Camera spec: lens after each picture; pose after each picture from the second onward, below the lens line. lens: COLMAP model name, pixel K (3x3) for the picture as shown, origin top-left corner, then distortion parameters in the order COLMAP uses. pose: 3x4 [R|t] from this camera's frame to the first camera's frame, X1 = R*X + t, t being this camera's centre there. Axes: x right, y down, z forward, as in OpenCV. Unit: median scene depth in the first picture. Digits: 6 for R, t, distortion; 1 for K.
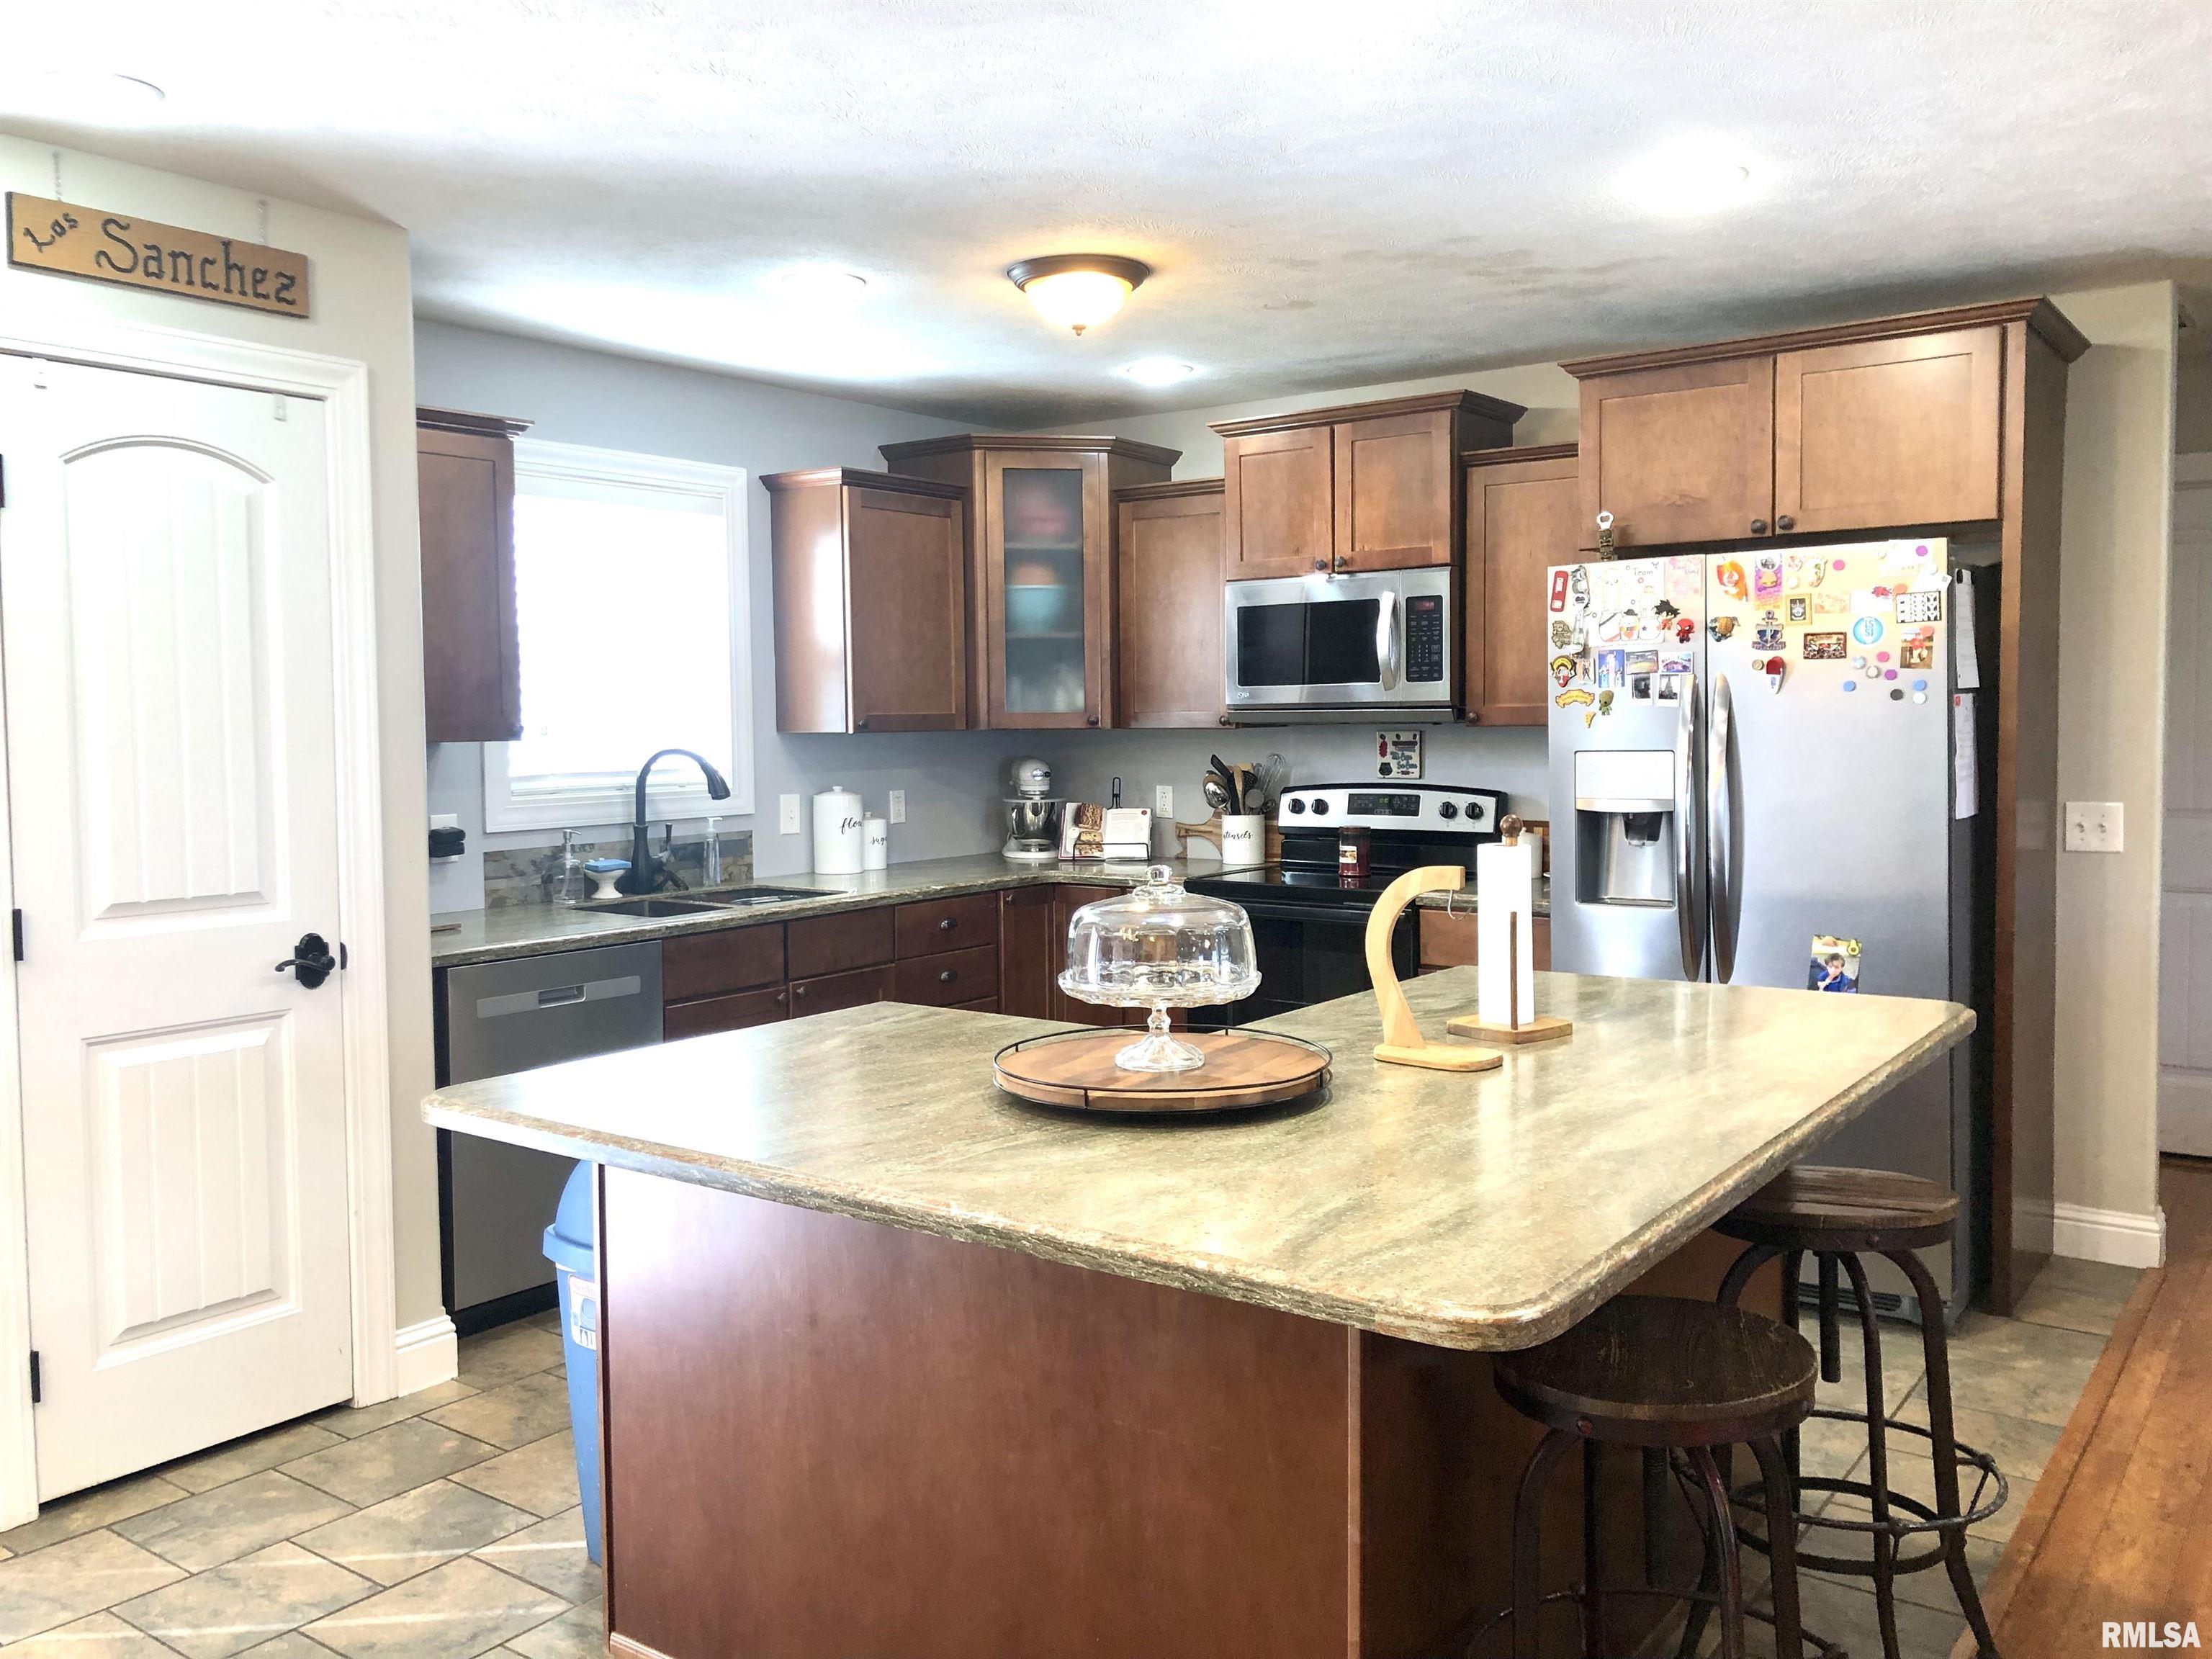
lens RADIAL K [[1799.6, 0, 1098.4], [0, 1799.6, 807.5], [0, 0, 1]] dist [0.060198, -0.078585]
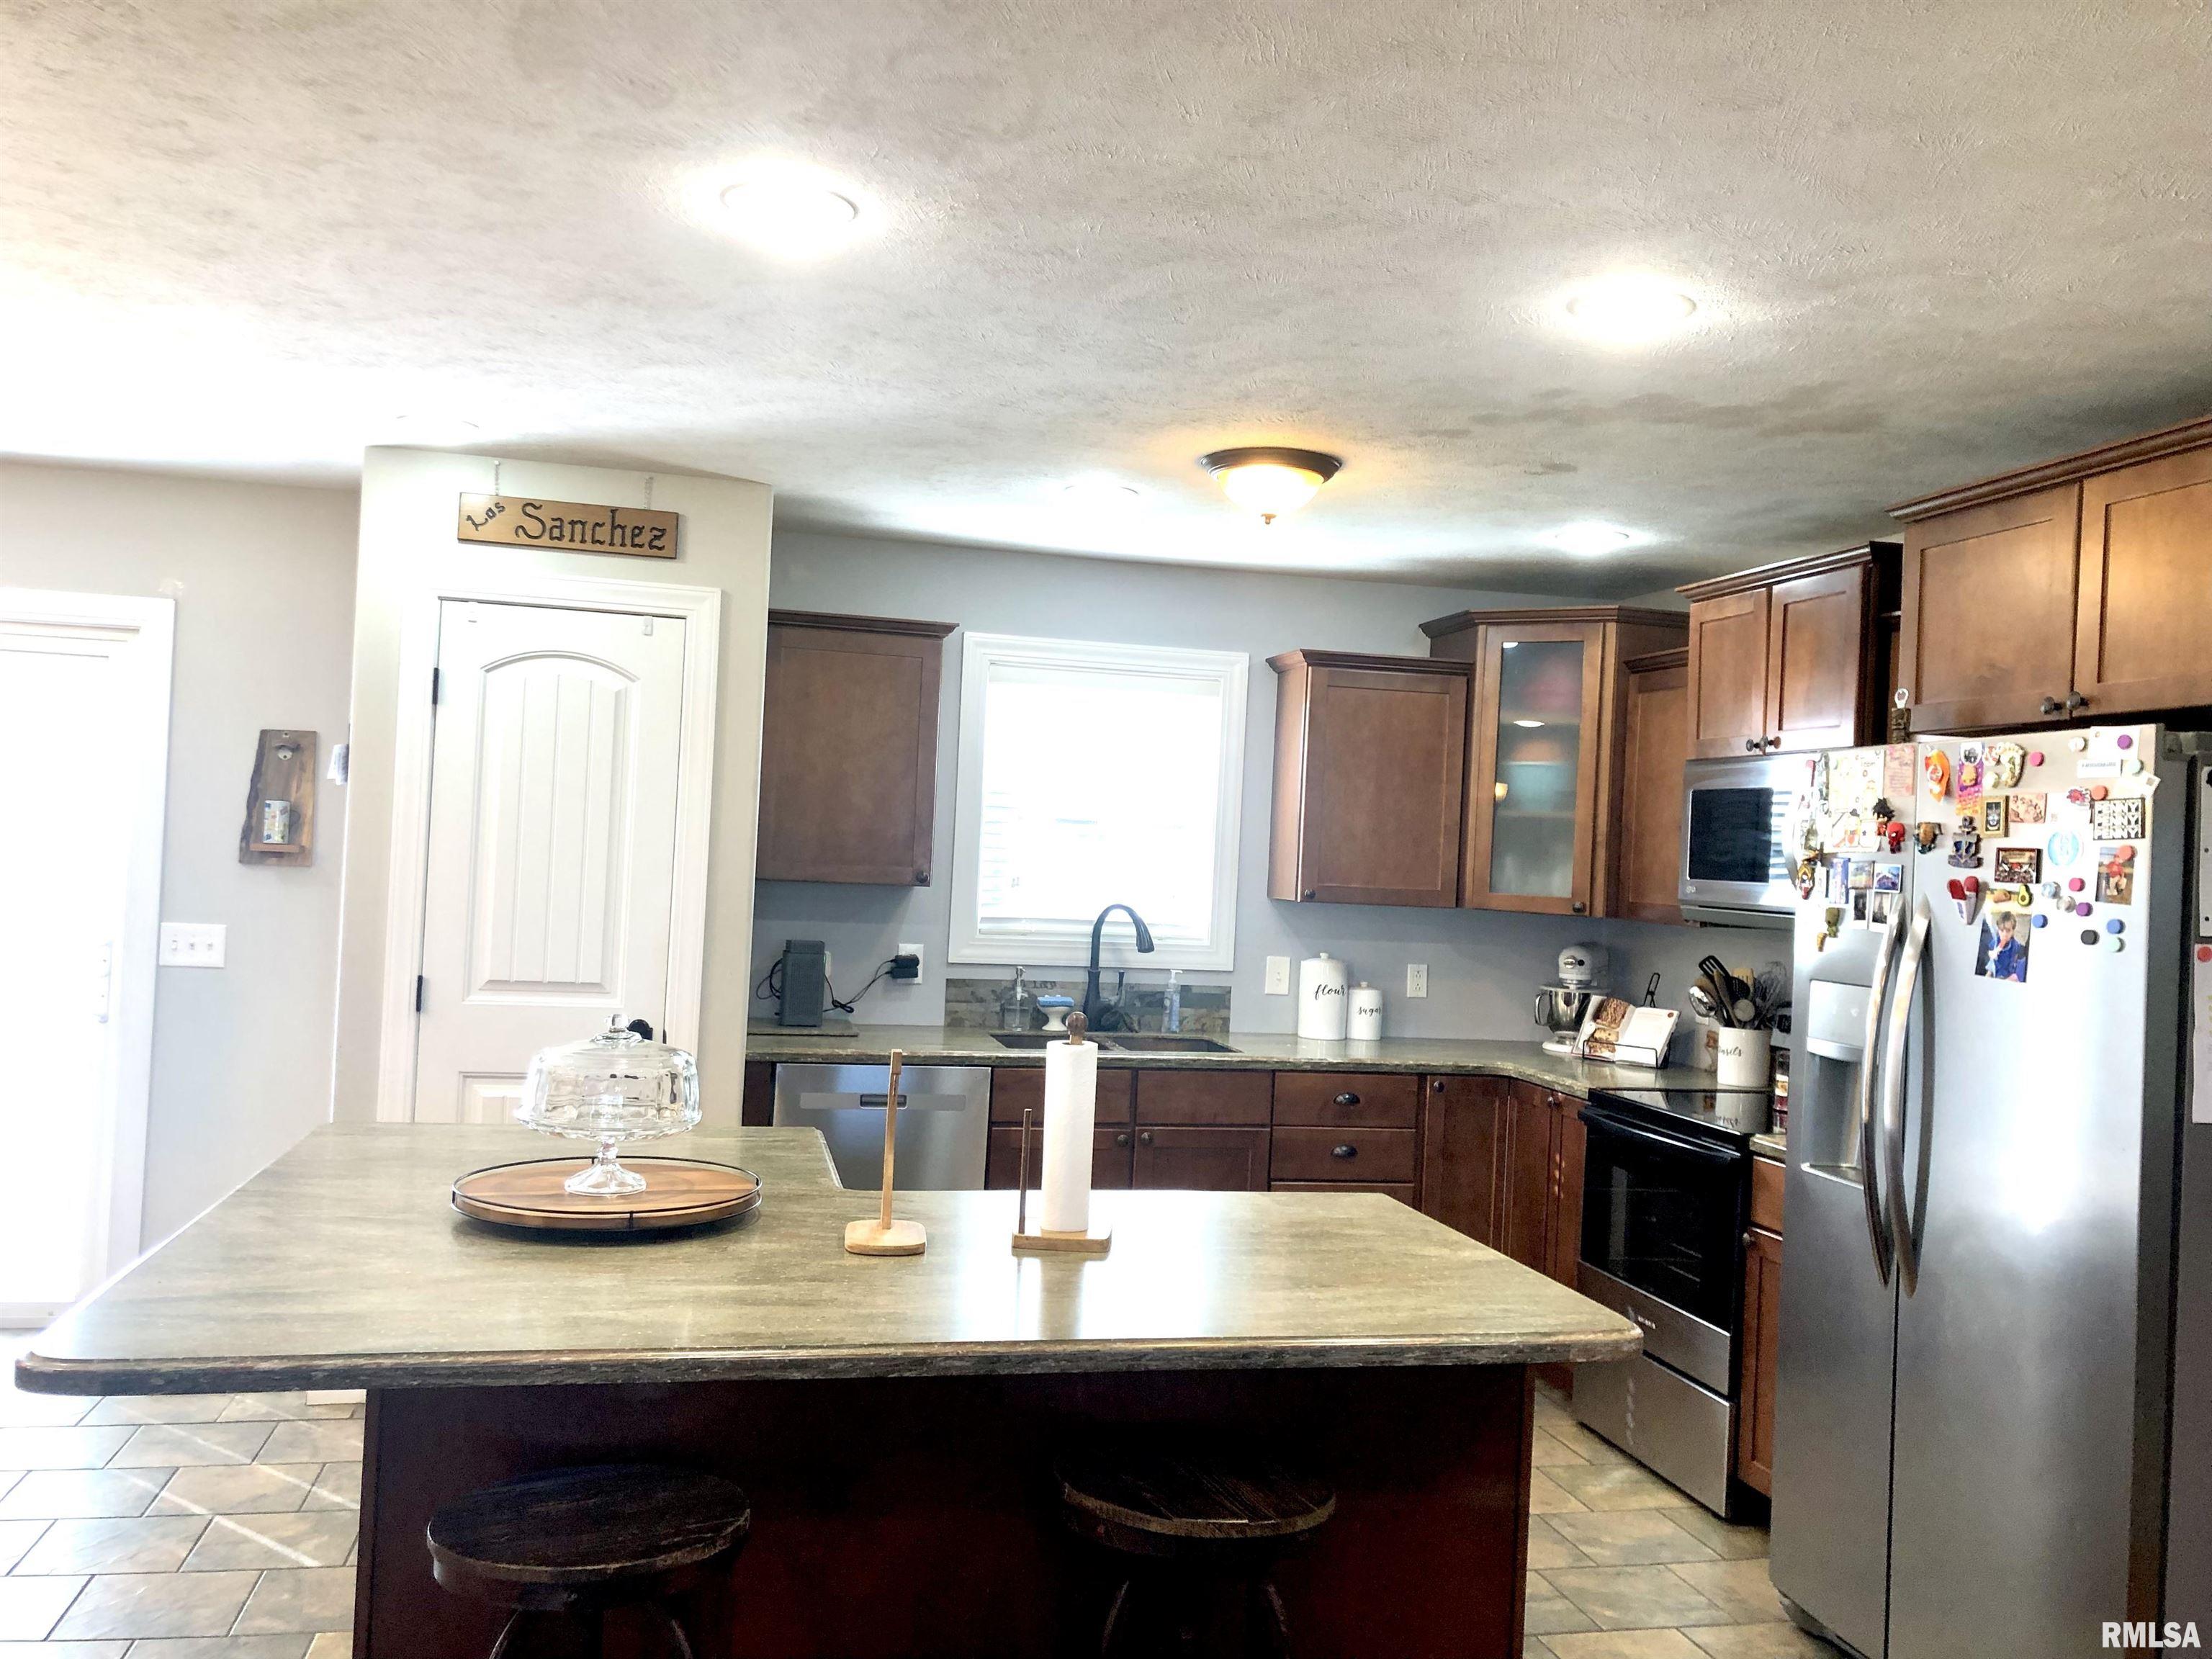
lens RADIAL K [[1799.6, 0, 1117.7], [0, 1799.6, 834.0], [0, 0, 1]] dist [0.060198, -0.078585]
pose [[0.760044, 0.043139, -0.648439, 0.558378], [-0.091554, 0.994951, -0.041120, -0.034472], [0.643391, 0.090620, 0.760156, 0.174721]]
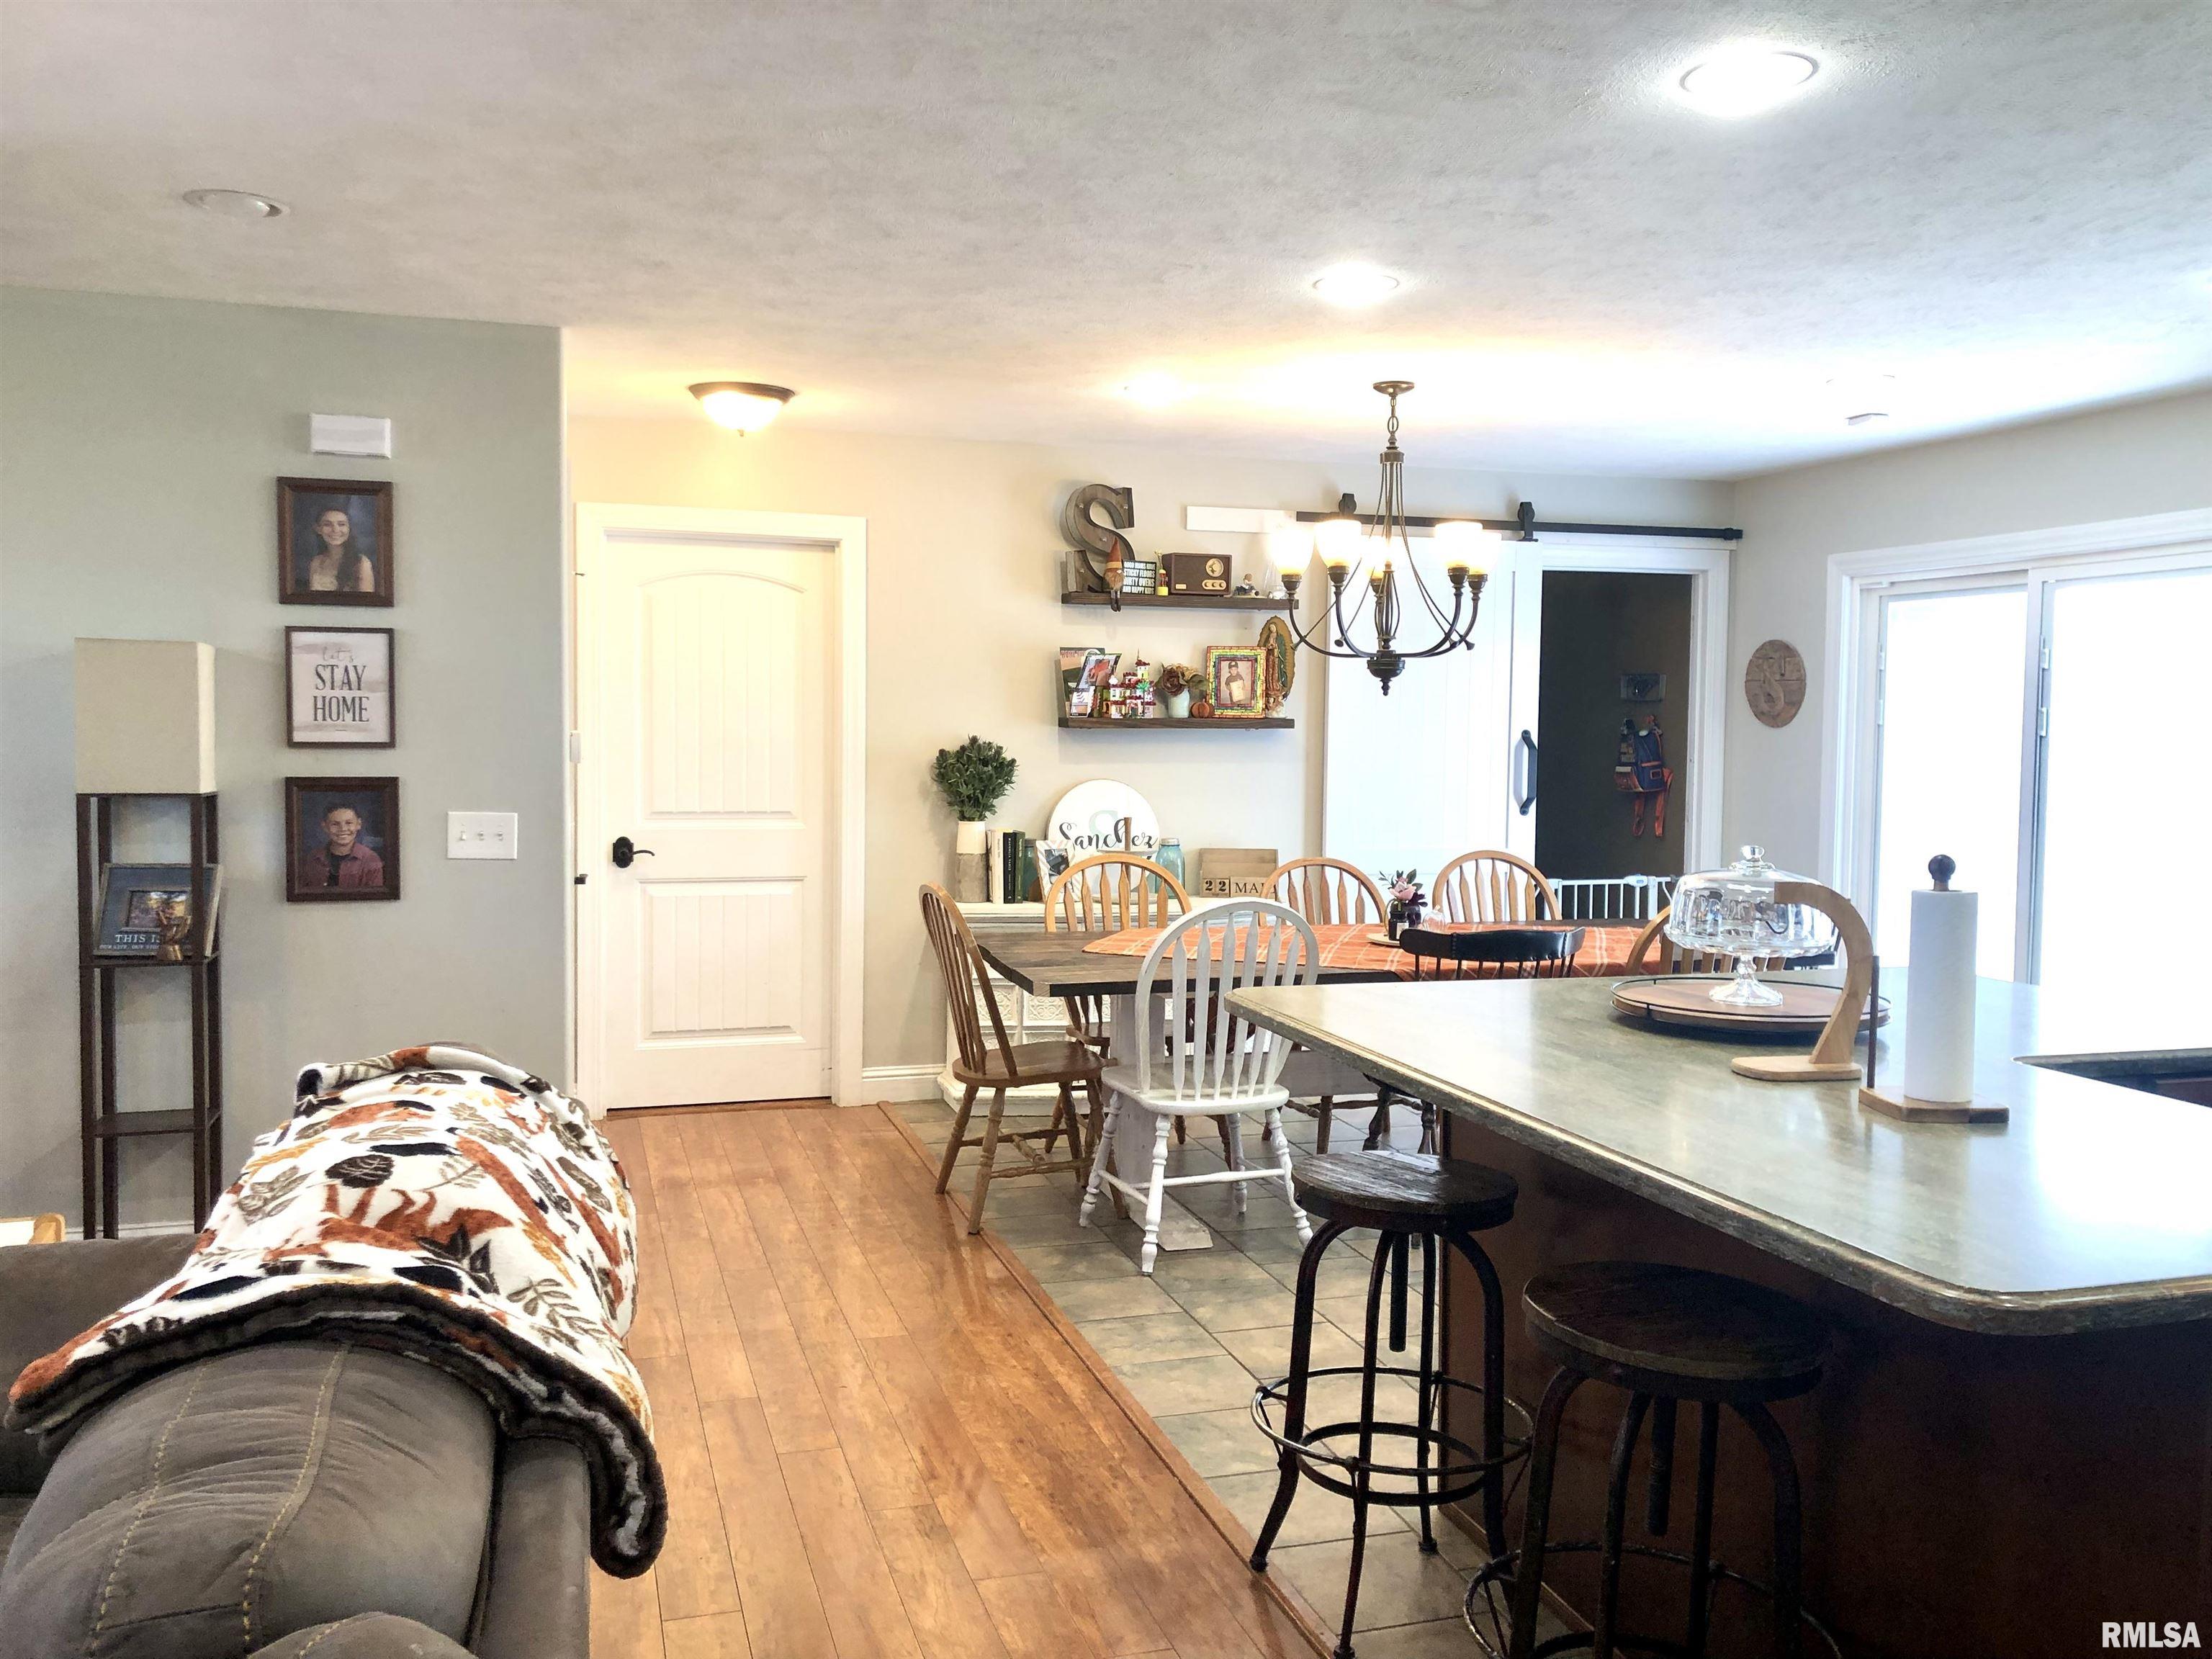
lens RADIAL K [[1799.6, 0, 1109.8], [0, 1799.6, 824.2], [0, 0, 1]] dist [0.060198, -0.078585]
pose [[-0.599288, 0.050924, -0.798912, 0.730090], [-0.046401, 0.994087, 0.098172, -0.047904], [0.799187, 0.095903, -0.593382, 0.764058]]
